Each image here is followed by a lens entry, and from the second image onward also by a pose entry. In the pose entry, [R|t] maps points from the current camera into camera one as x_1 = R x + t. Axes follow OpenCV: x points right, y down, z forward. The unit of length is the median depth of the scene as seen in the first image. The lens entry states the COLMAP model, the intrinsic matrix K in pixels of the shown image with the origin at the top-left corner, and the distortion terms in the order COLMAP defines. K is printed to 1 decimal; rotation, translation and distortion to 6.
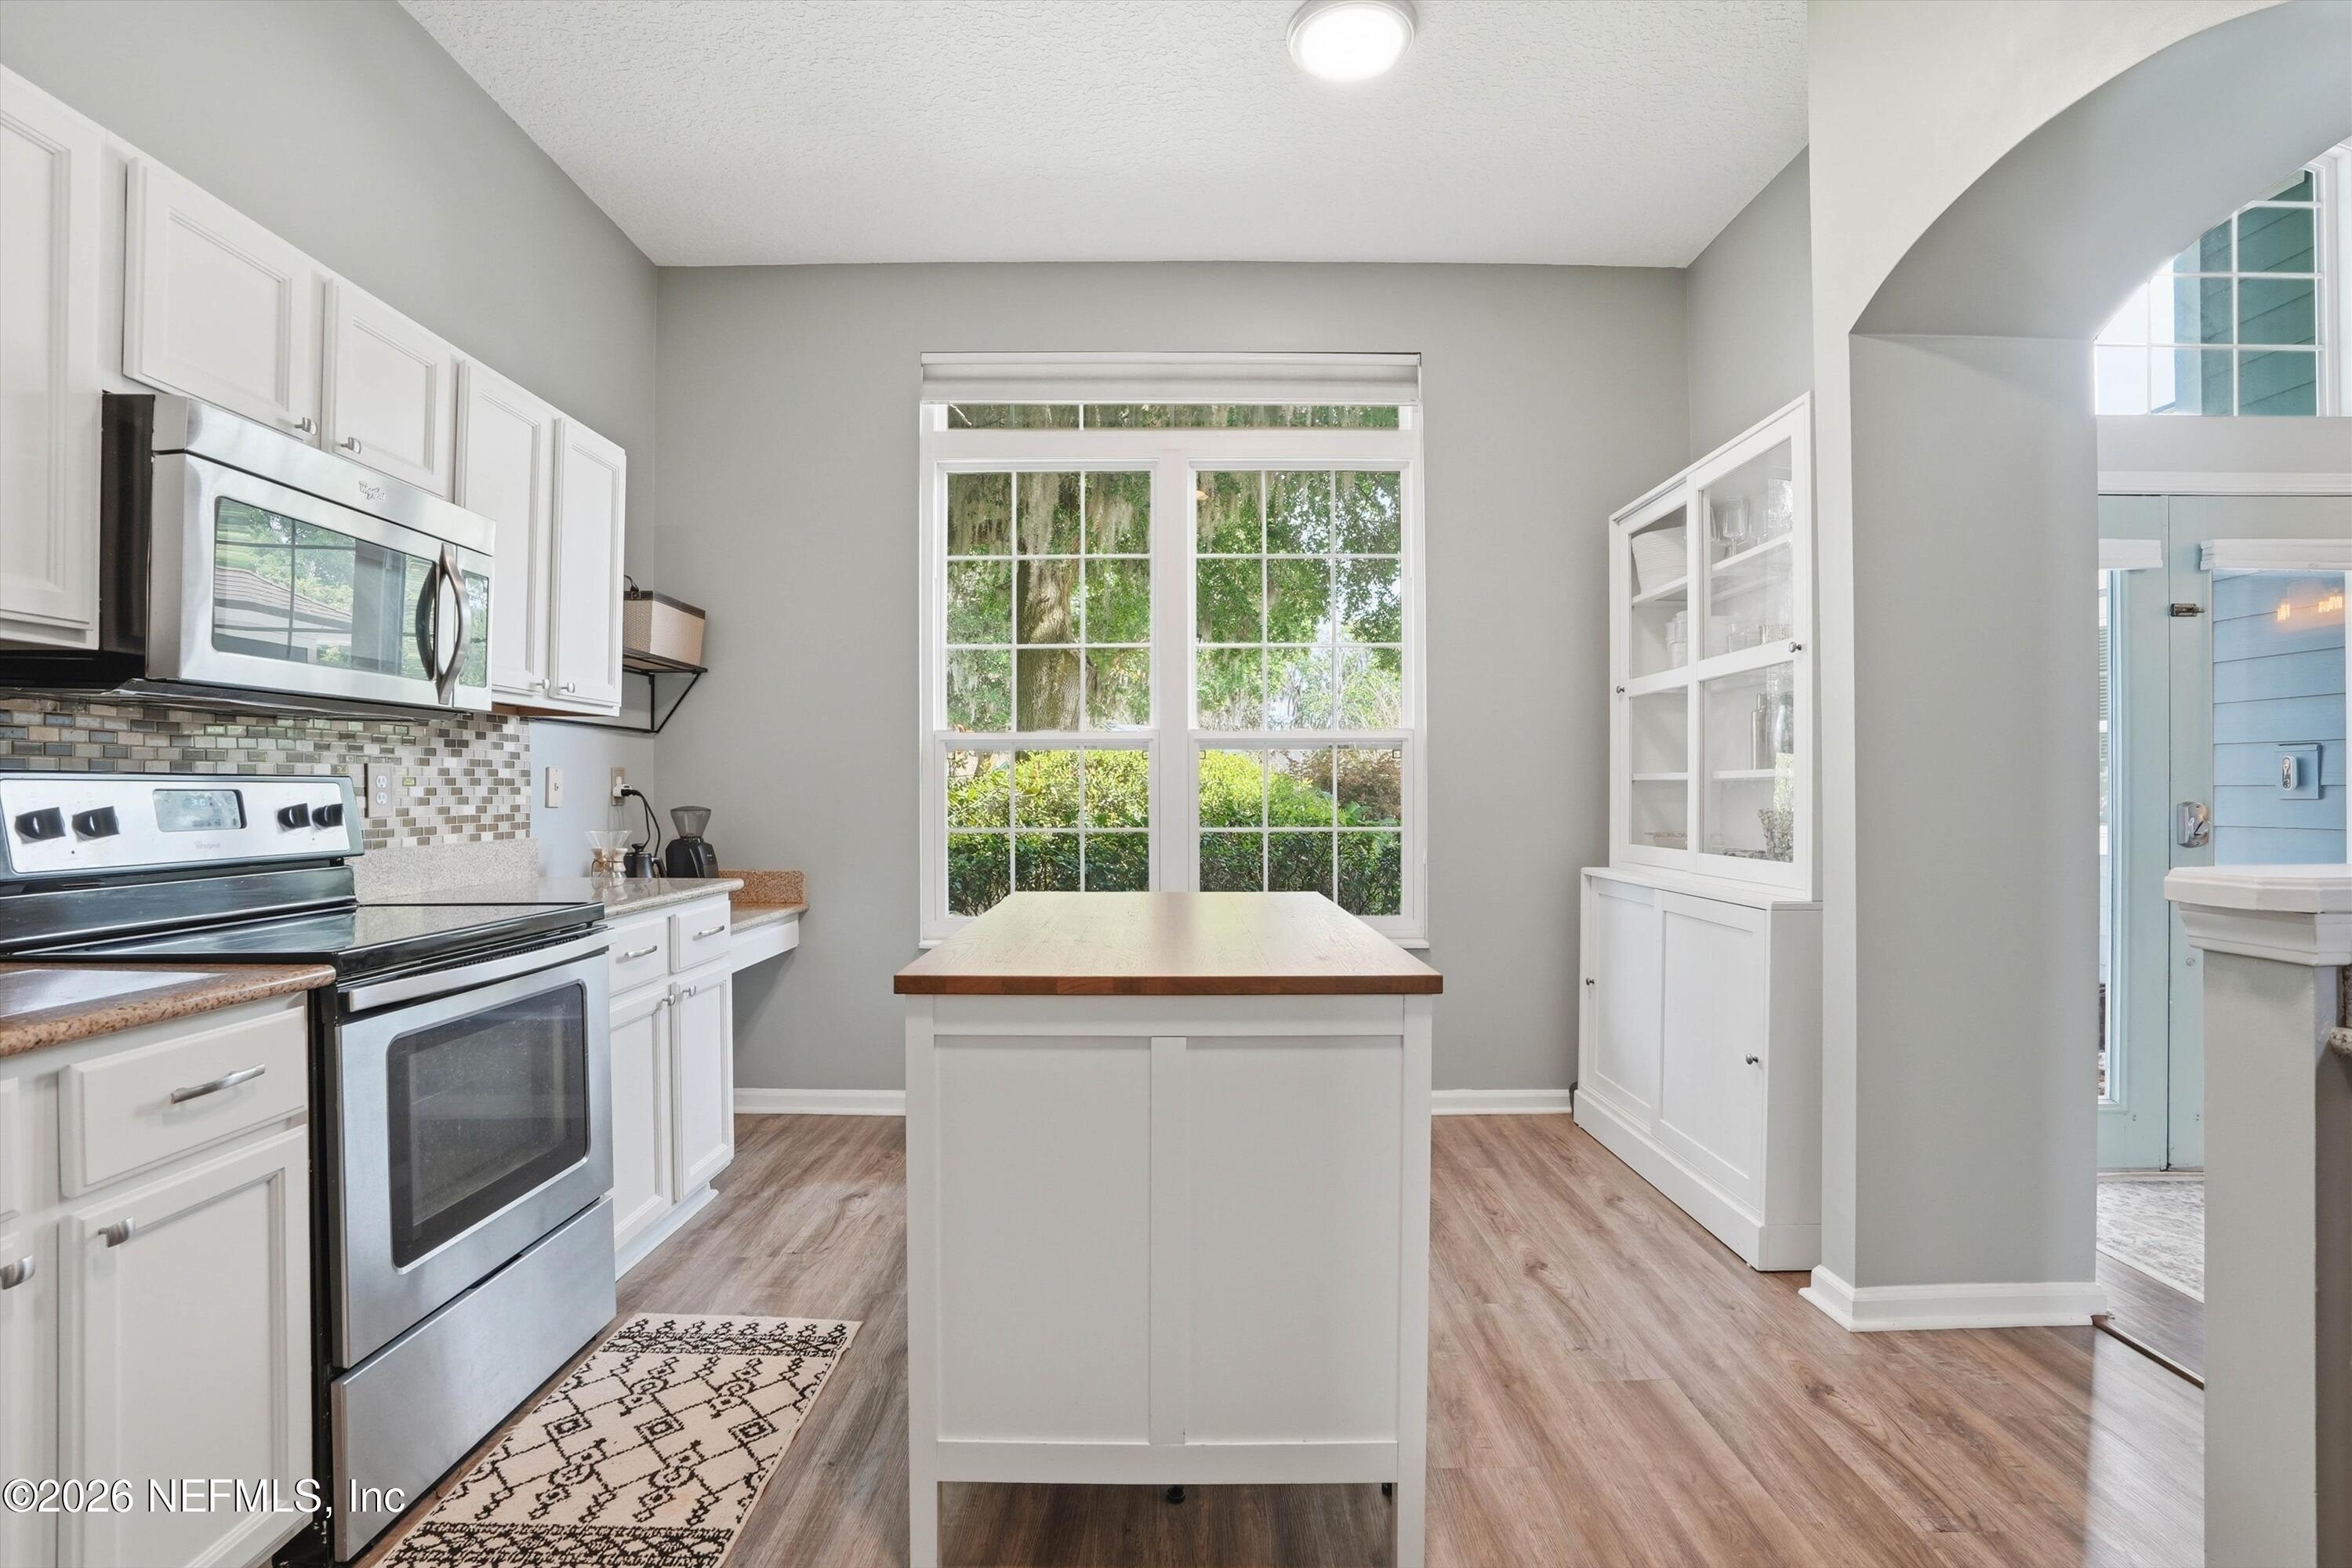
lens RADIAL K [[1099.6, 0, 1168.2], [0, 1099.6, 781.9], [0, 0, 1]] dist [-0.010648, 0.003242]
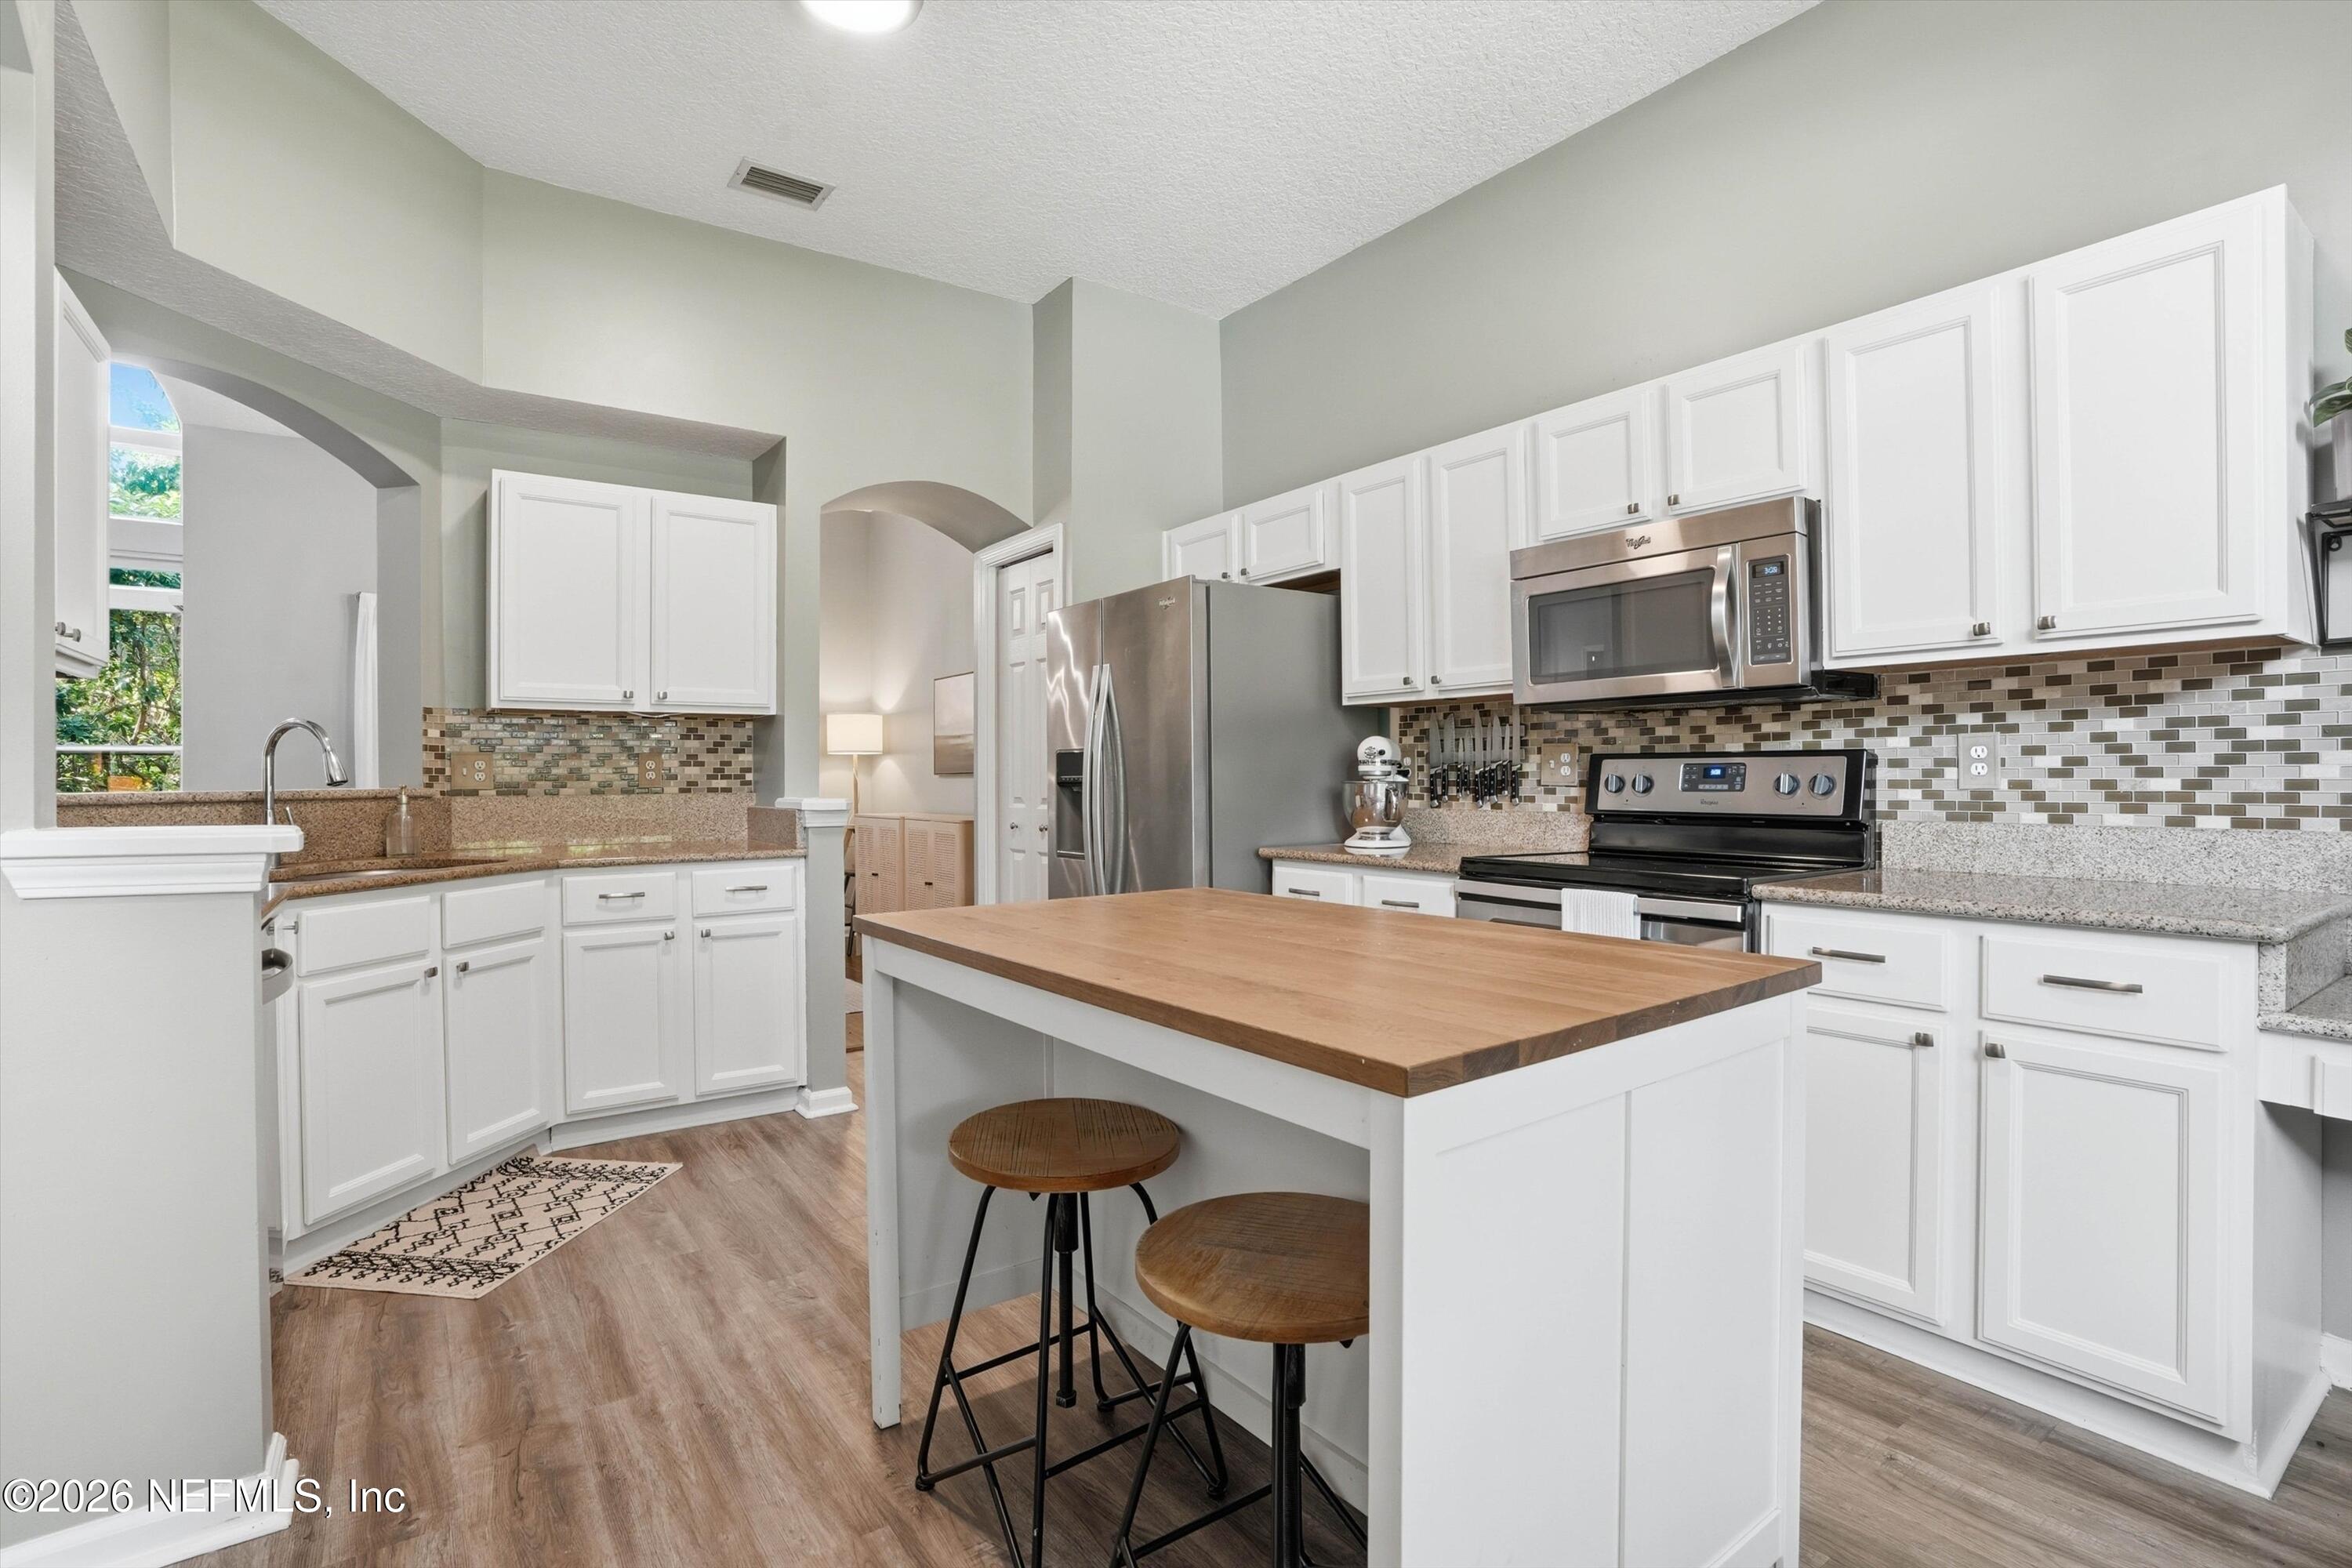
lens RADIAL K [[1099.6, 0, 1164.6], [0, 1099.6, 785.8], [0, 0, 1]] dist [-0.010648, 0.003242]
pose [[-0.807834, 0.001603, -0.589408, 0.374074], [0.003065, 0.999994, -0.001480, 0.025543], [0.589402, -0.003002, -0.807834, 1.209215]]
